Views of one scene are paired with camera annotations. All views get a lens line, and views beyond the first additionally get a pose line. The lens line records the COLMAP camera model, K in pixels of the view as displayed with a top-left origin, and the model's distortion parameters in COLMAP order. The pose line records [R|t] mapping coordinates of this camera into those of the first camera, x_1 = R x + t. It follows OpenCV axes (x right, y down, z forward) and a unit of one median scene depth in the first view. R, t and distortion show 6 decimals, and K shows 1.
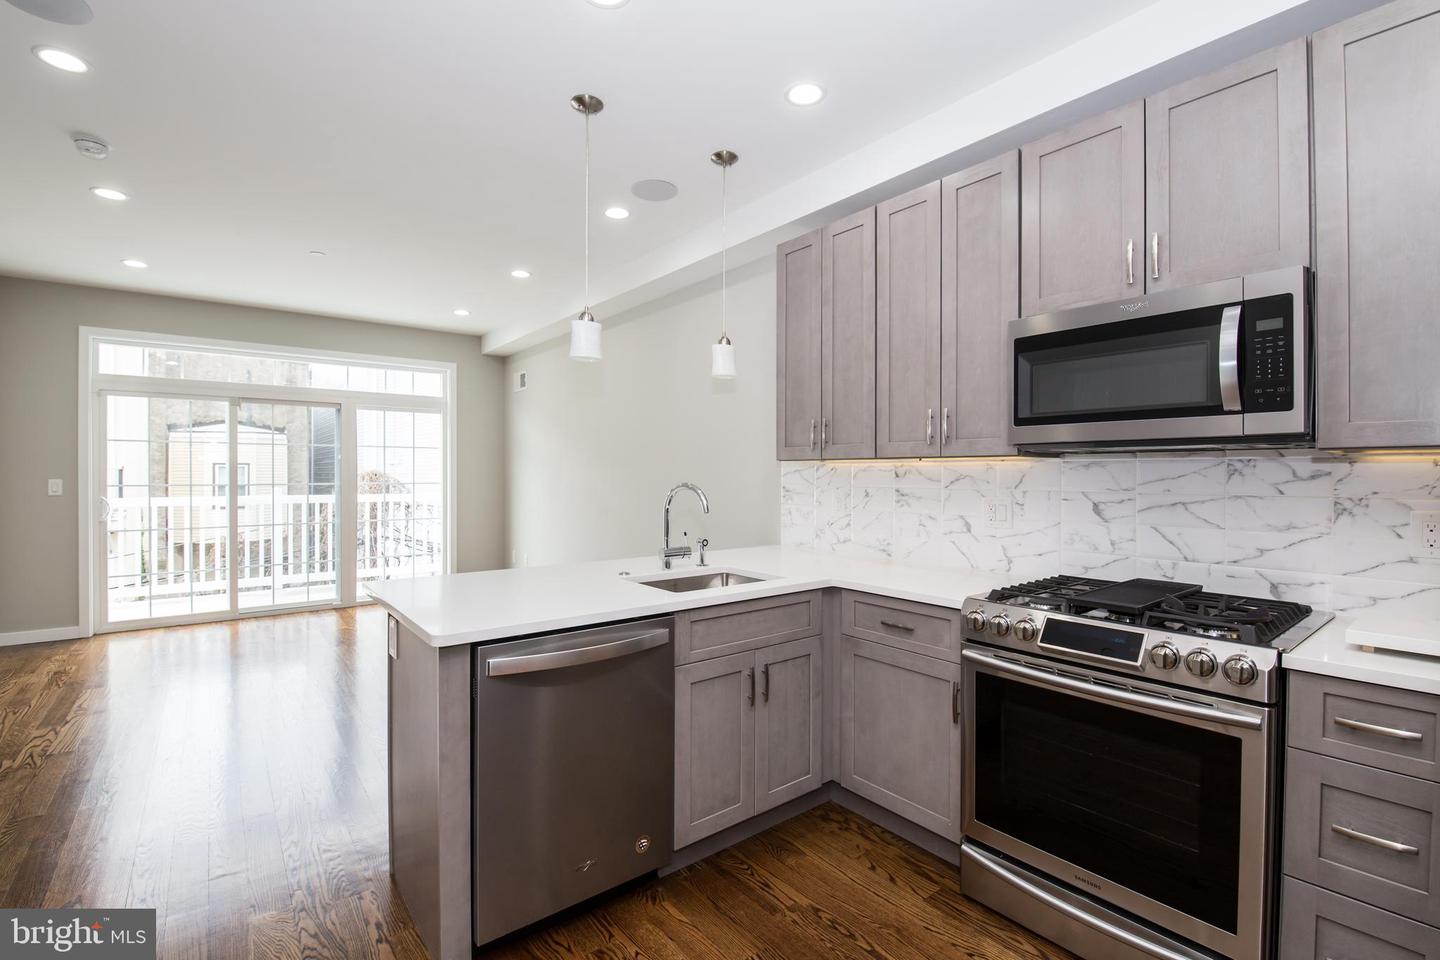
lens RADIAL K [[628.7, 0, 717.7], [0, 628.7, 471.0], [0, 0, 1]] dist [0.003956, -0.010091]
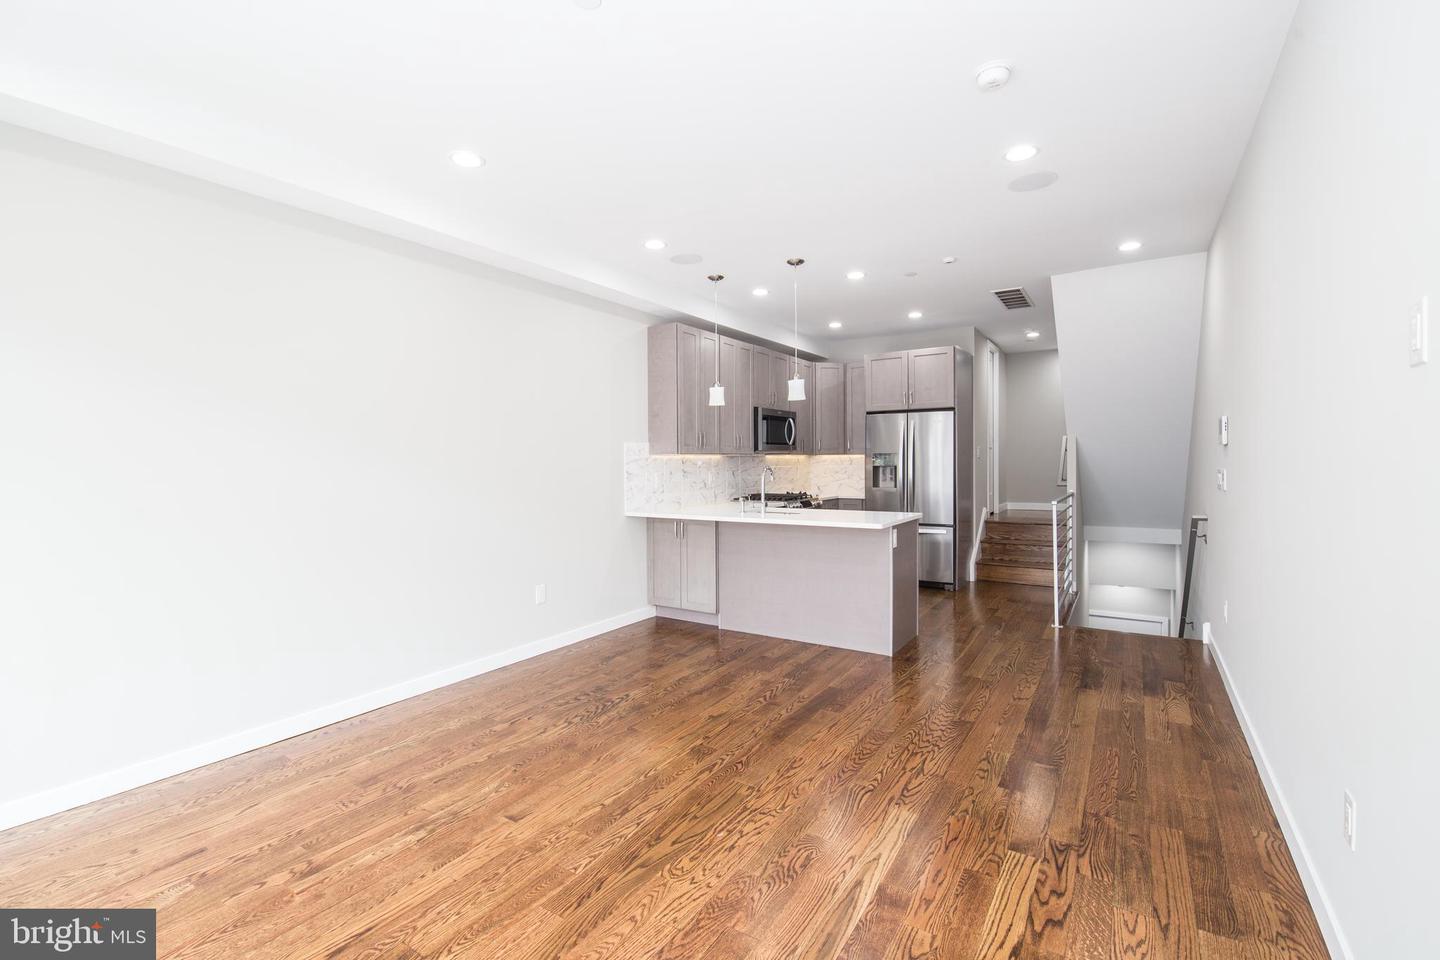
lens RADIAL K [[628.7, 0, 717.7], [0, 628.7, 471.0], [0, 0, 1]] dist [0.003956, -0.010091]
pose [[-0.314287, -0.015842, 0.949196, -0.806991], [0.002964, 0.999840, 0.017669, -0.000194], [-0.949323, 0.008366, -0.314189, 0.772459]]
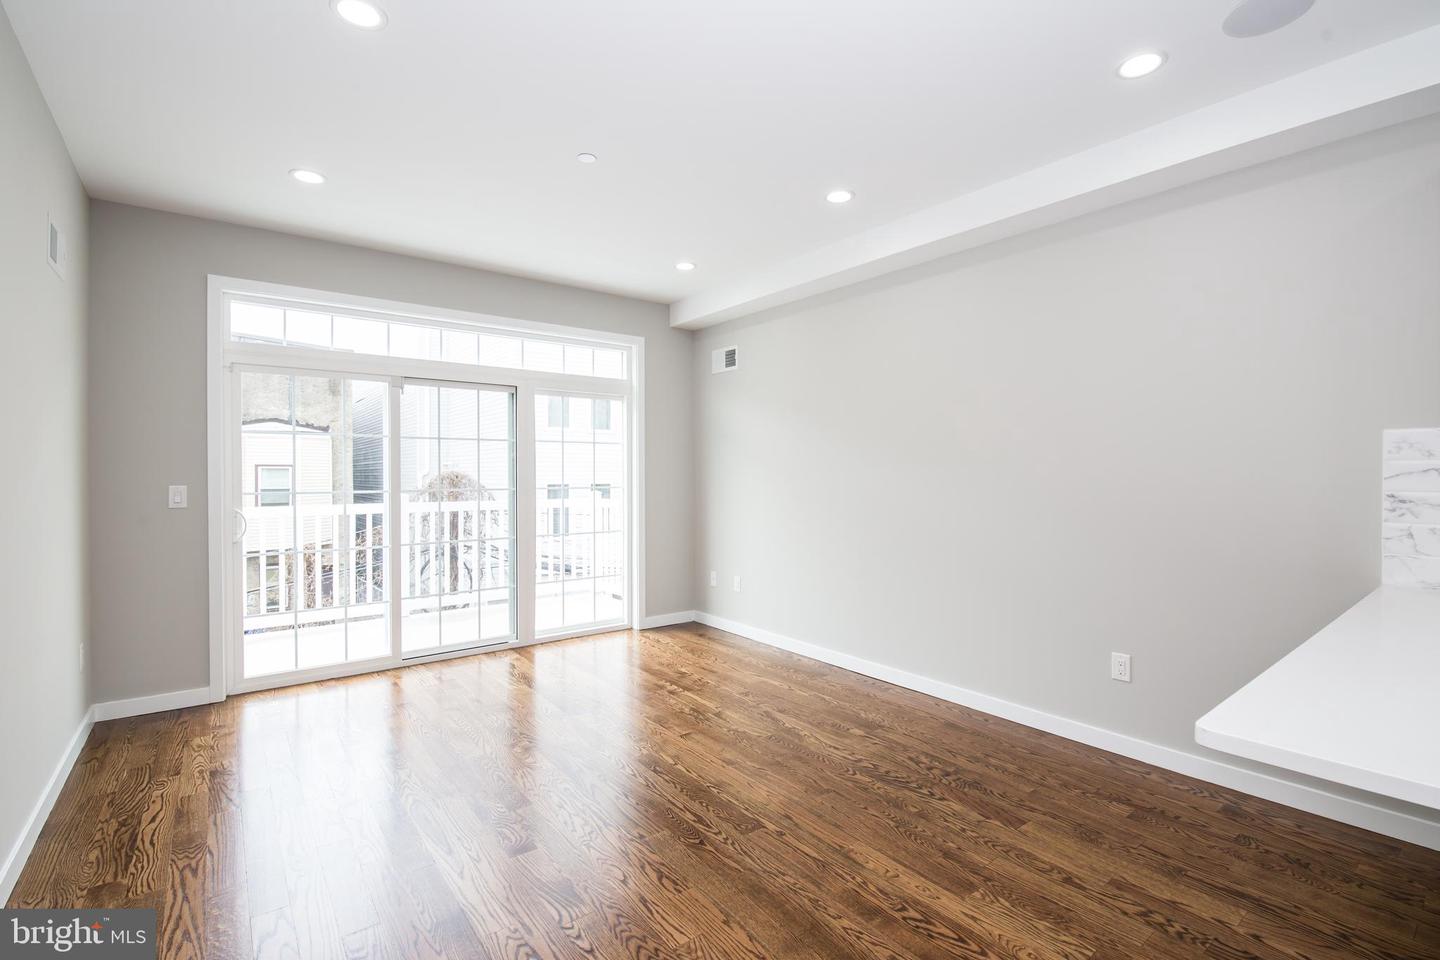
lens RADIAL K [[628.7, 0, 717.7], [0, 628.7, 471.0], [0, 0, 1]] dist [0.003956, -0.010091]
pose [[0.999985, -0.002860, -0.004641, -0.355630], [0.002853, 0.999995, -0.001502, -0.000039], [0.004645, 0.001489, 0.999988, 0.225291]]
